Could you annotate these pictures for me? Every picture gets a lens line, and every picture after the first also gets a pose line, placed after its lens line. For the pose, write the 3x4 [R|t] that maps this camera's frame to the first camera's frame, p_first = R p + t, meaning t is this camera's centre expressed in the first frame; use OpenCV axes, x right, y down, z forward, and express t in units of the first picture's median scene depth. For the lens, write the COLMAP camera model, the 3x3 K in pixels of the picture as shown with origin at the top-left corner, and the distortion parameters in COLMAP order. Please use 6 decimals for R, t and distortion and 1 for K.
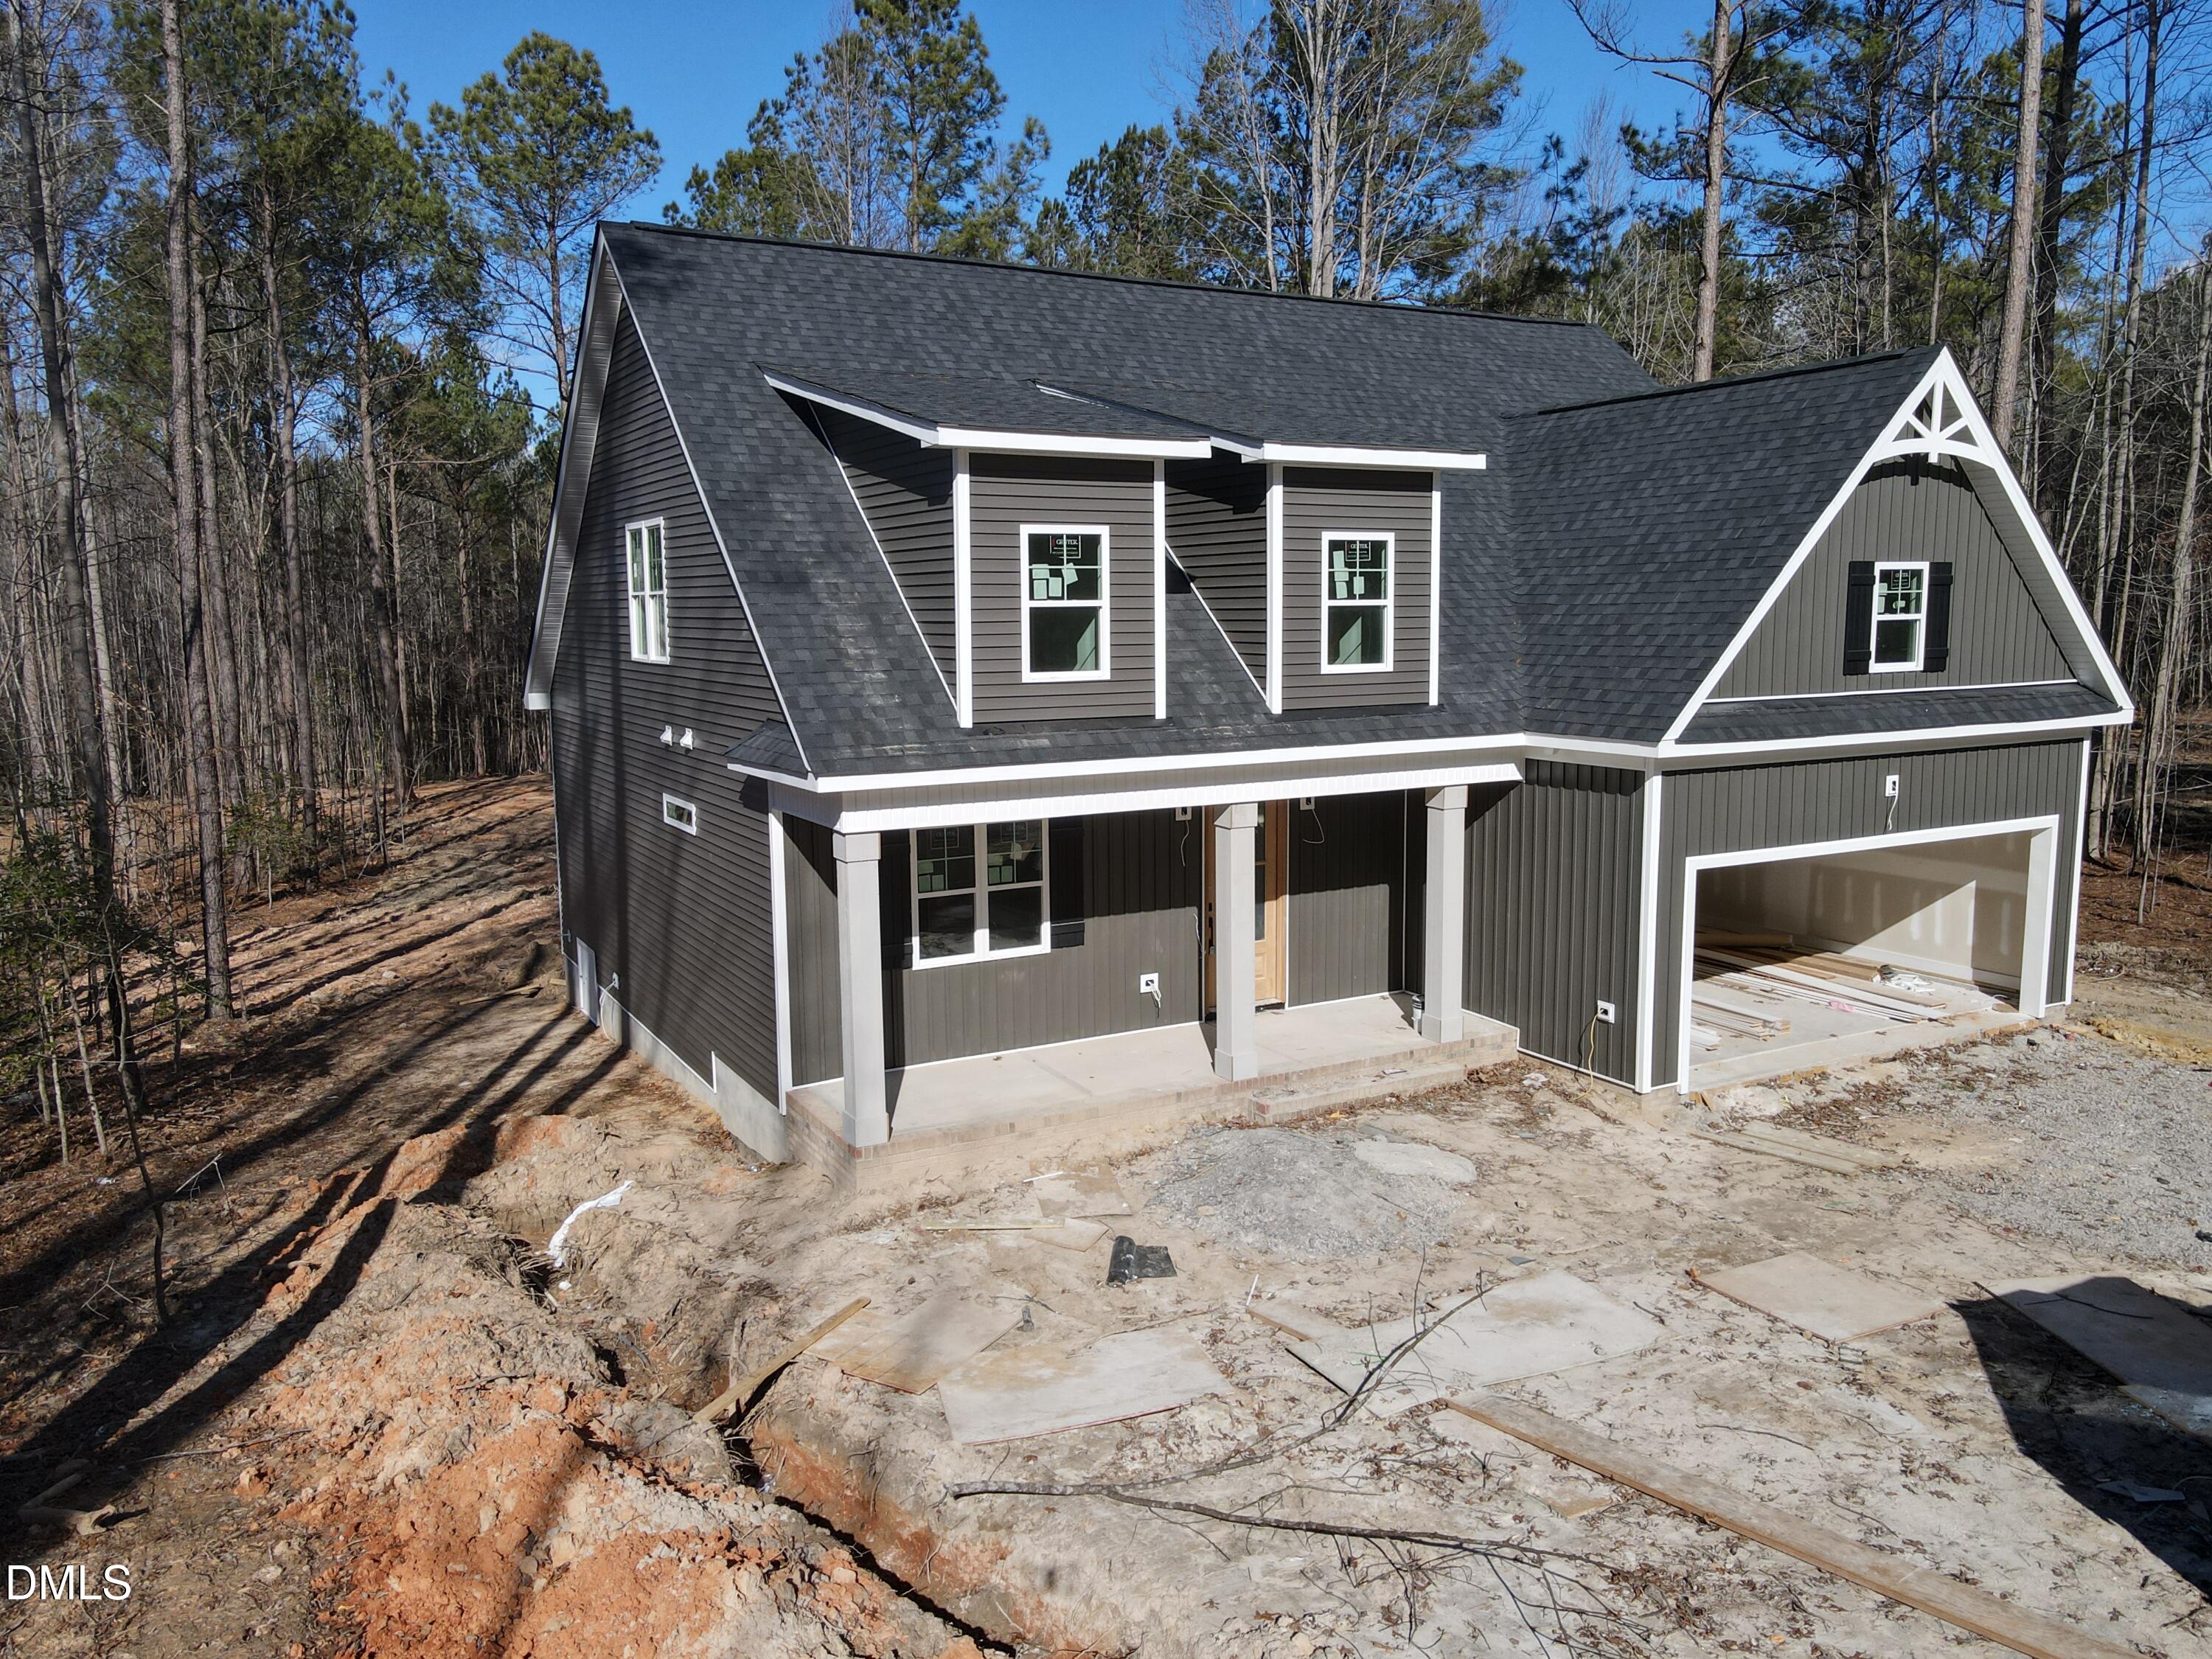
lens RADIAL K [[1615.1, 0, 1106.0], [0, 1615.1, 829.5], [0, 0, 1]] dist [0.005908, 0.003333]
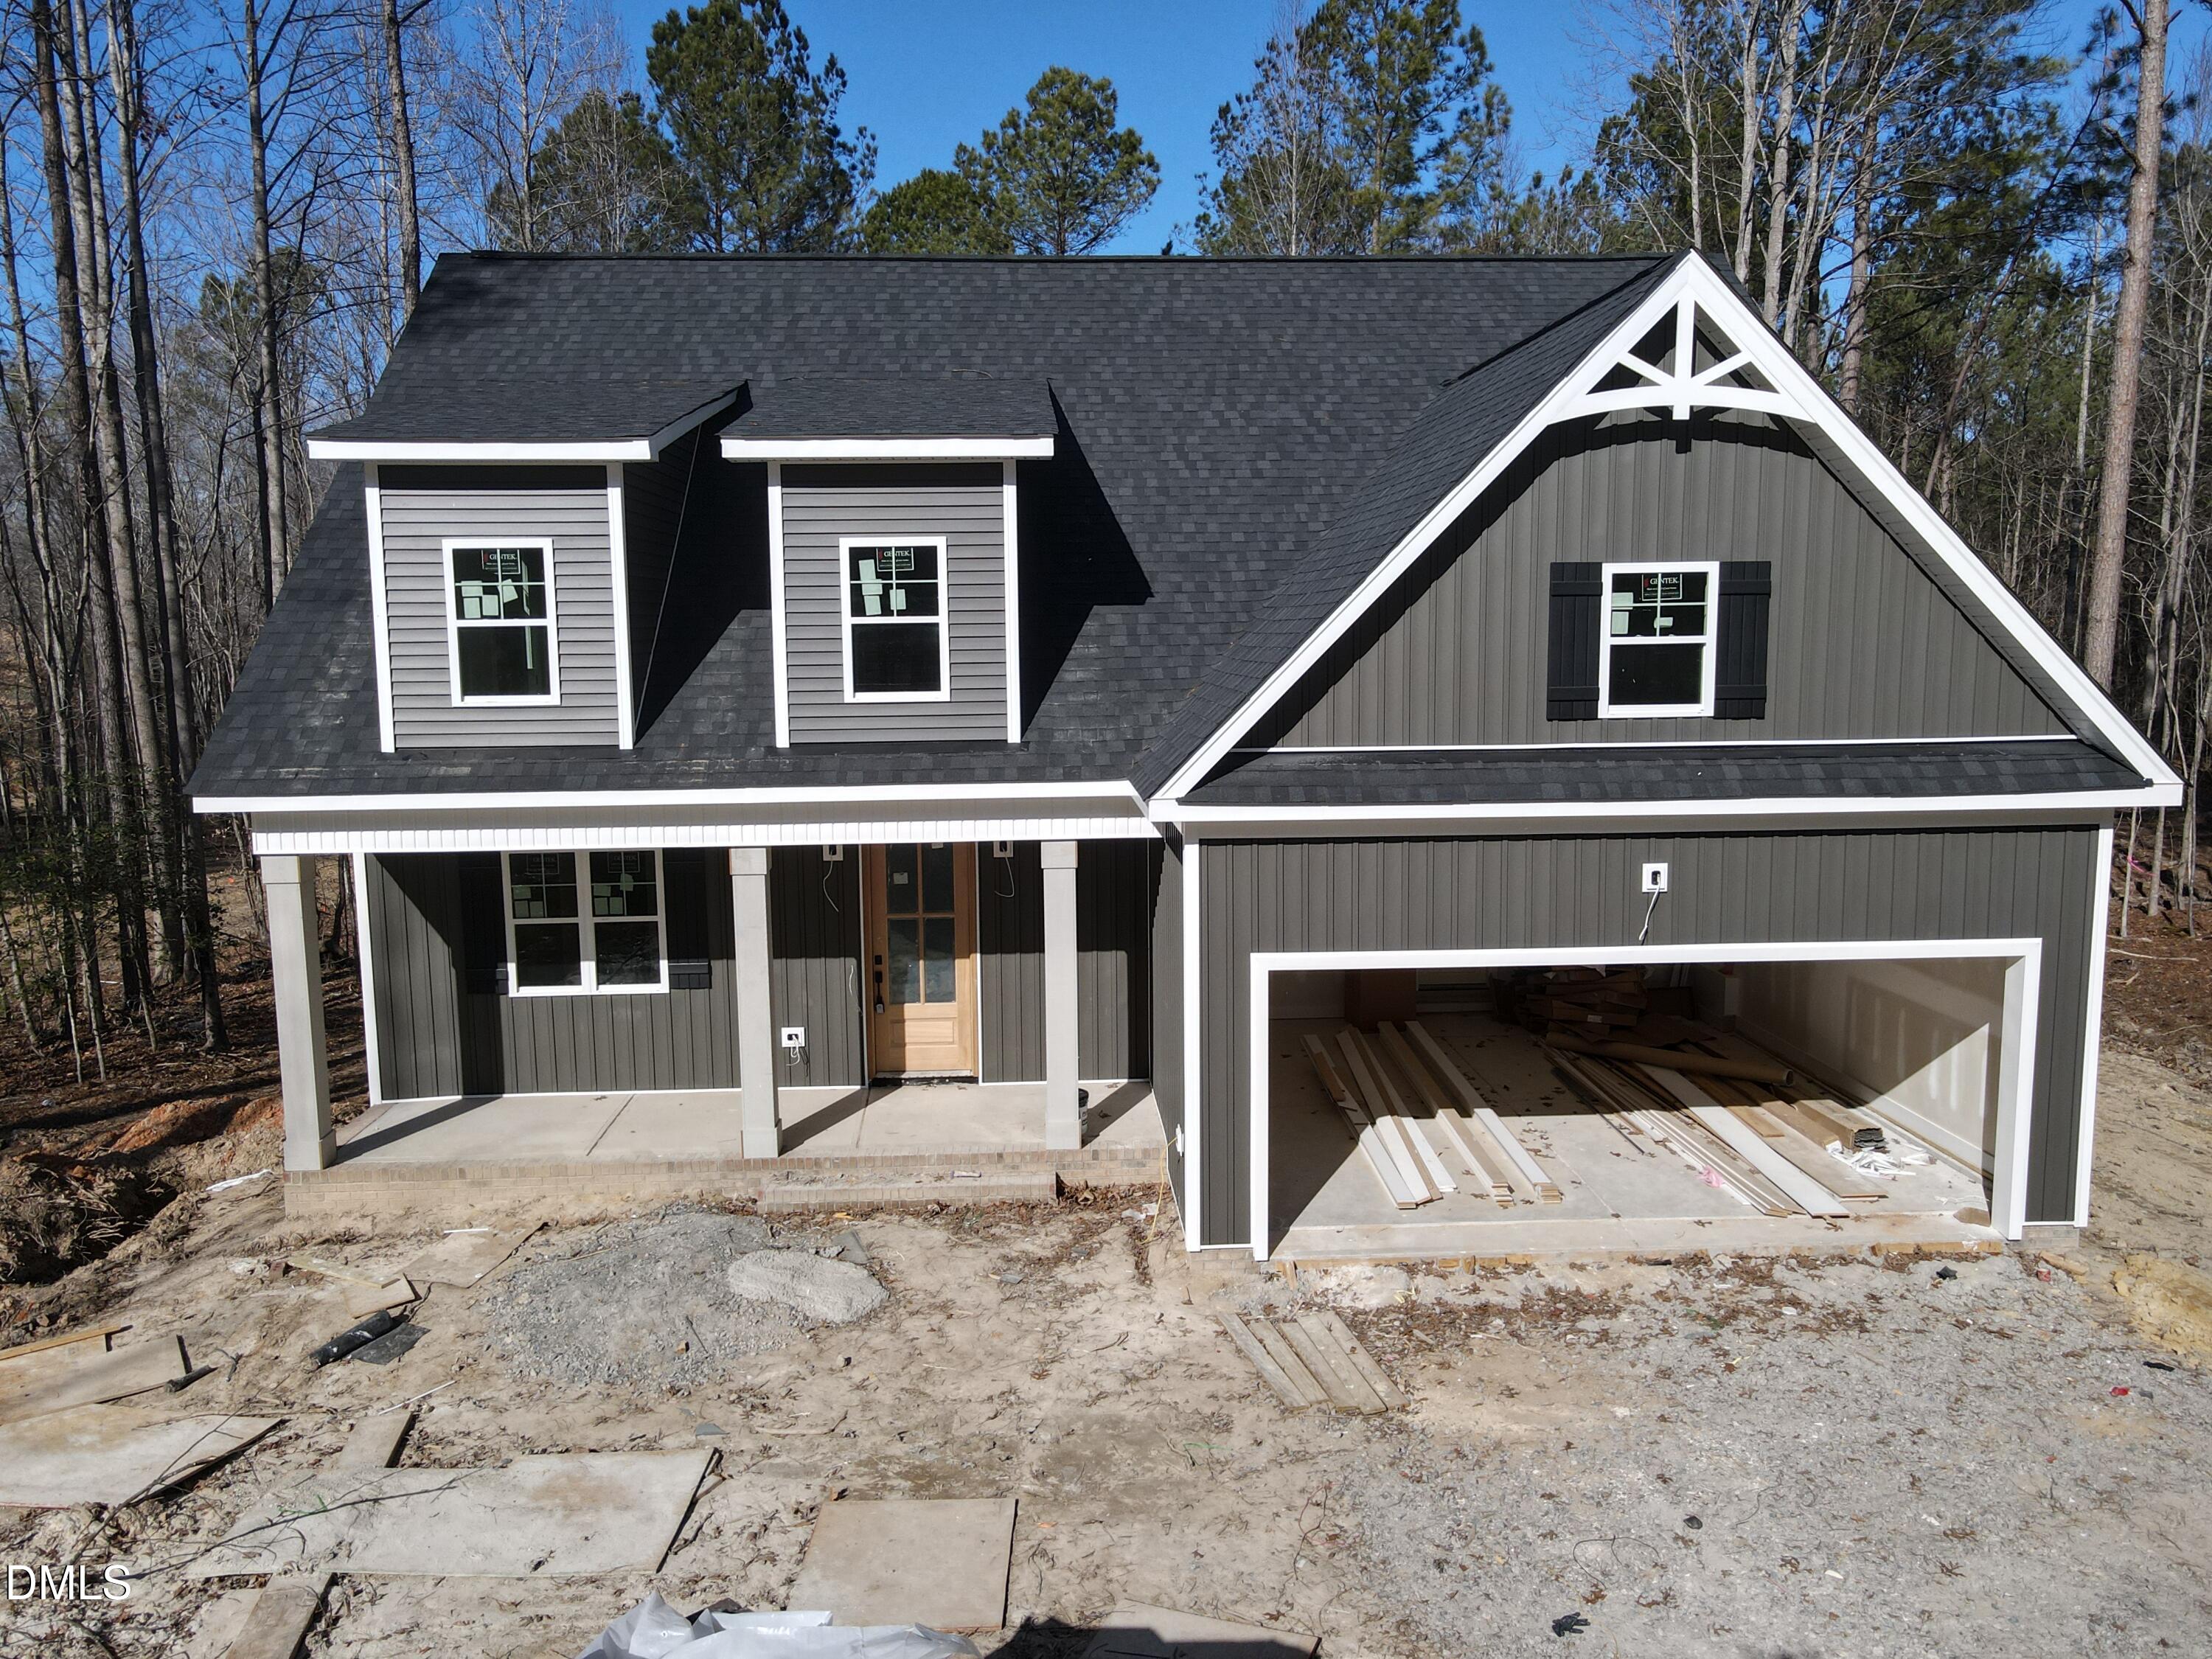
lens RADIAL K [[1621.5, 0, 1106.0], [0, 1621.5, 829.5], [0, 0, 1]] dist [-0.004323, 0.002993]
pose [[0.898715, 0.057266, -0.434778, 0.611277], [-0.057730, 0.998258, 0.012153, -0.045508], [0.434717, 0.014177, 0.900456, 0.271760]]
